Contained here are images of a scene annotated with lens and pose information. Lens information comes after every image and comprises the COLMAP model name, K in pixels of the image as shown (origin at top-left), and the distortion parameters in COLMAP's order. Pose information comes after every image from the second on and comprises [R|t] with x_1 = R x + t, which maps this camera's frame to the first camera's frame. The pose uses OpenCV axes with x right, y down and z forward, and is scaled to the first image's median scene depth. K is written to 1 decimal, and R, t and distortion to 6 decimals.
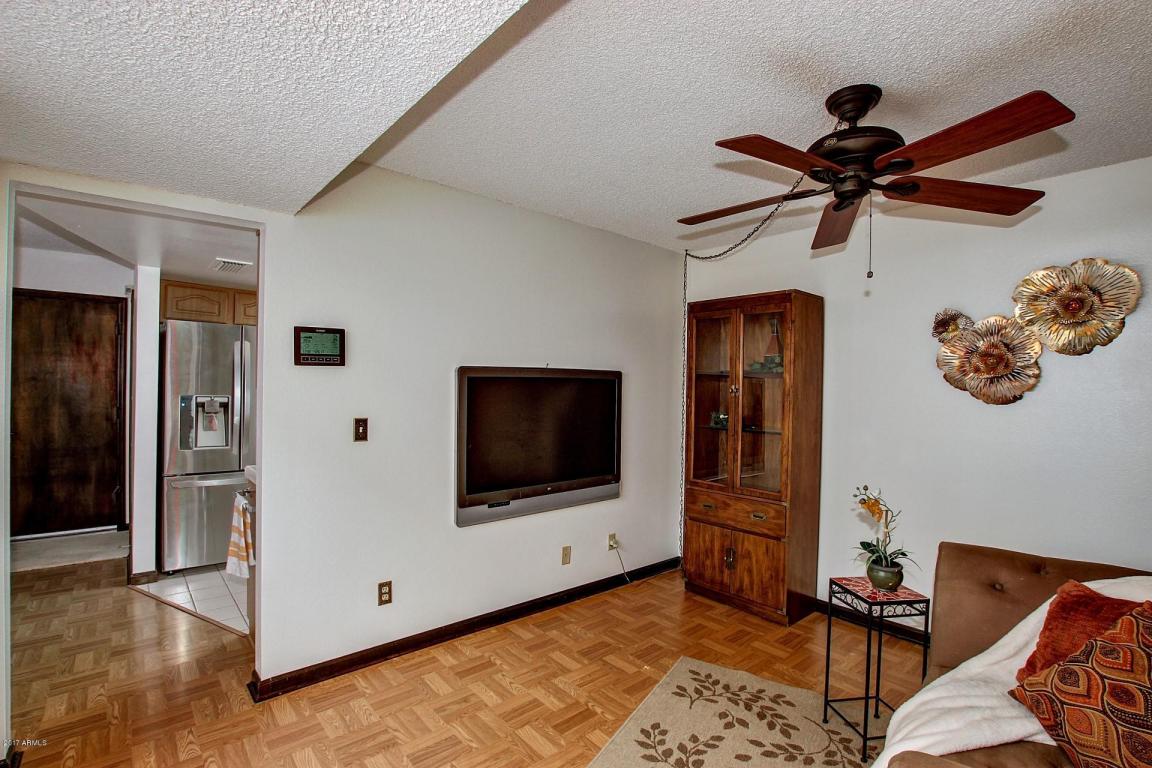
lens RADIAL K [[532.1, 0, 576.1], [0, 532.1, 385.4], [0, 0, 1]] dist [-0.032751, 0.003720]
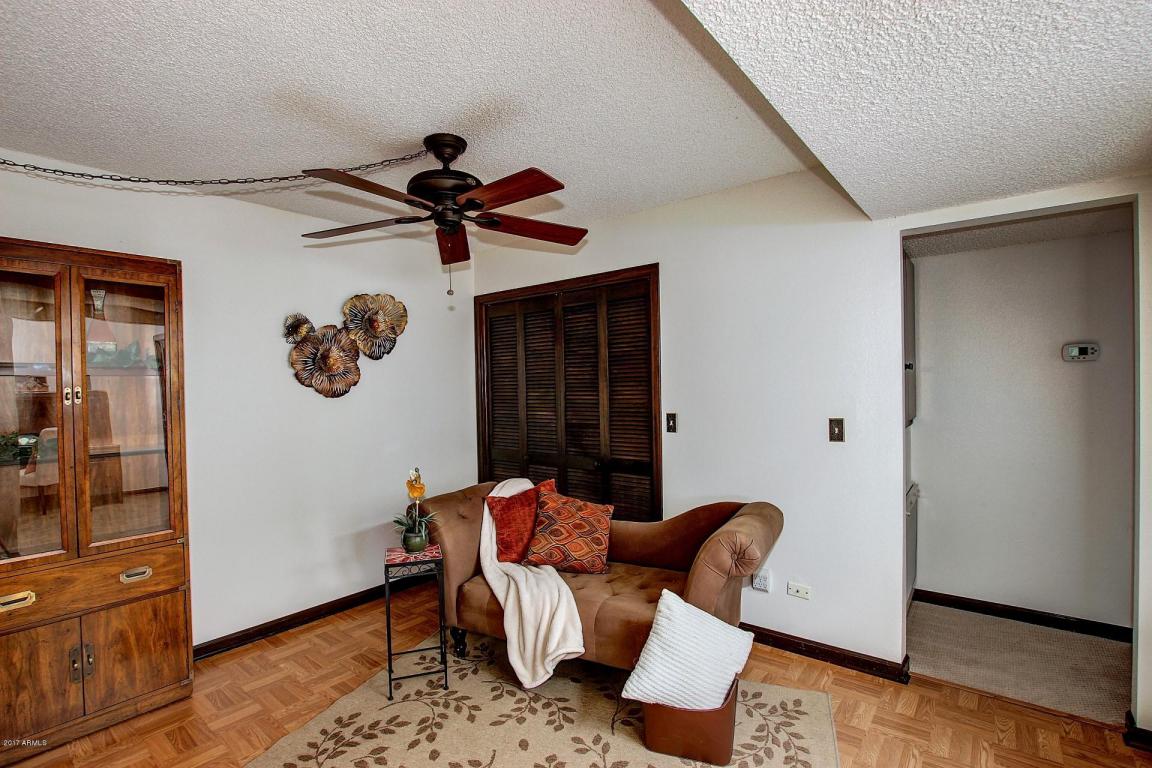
lens RADIAL K [[532.1, 0, 576.2], [0, 532.1, 386.8], [0, 0, 1]] dist [-0.032751, 0.003720]
pose [[-0.172898, -0.018468, 0.984767, -0.612814], [0.012281, 0.999706, 0.020904, -0.009631], [-0.984863, 0.015708, -0.172620, 0.780212]]
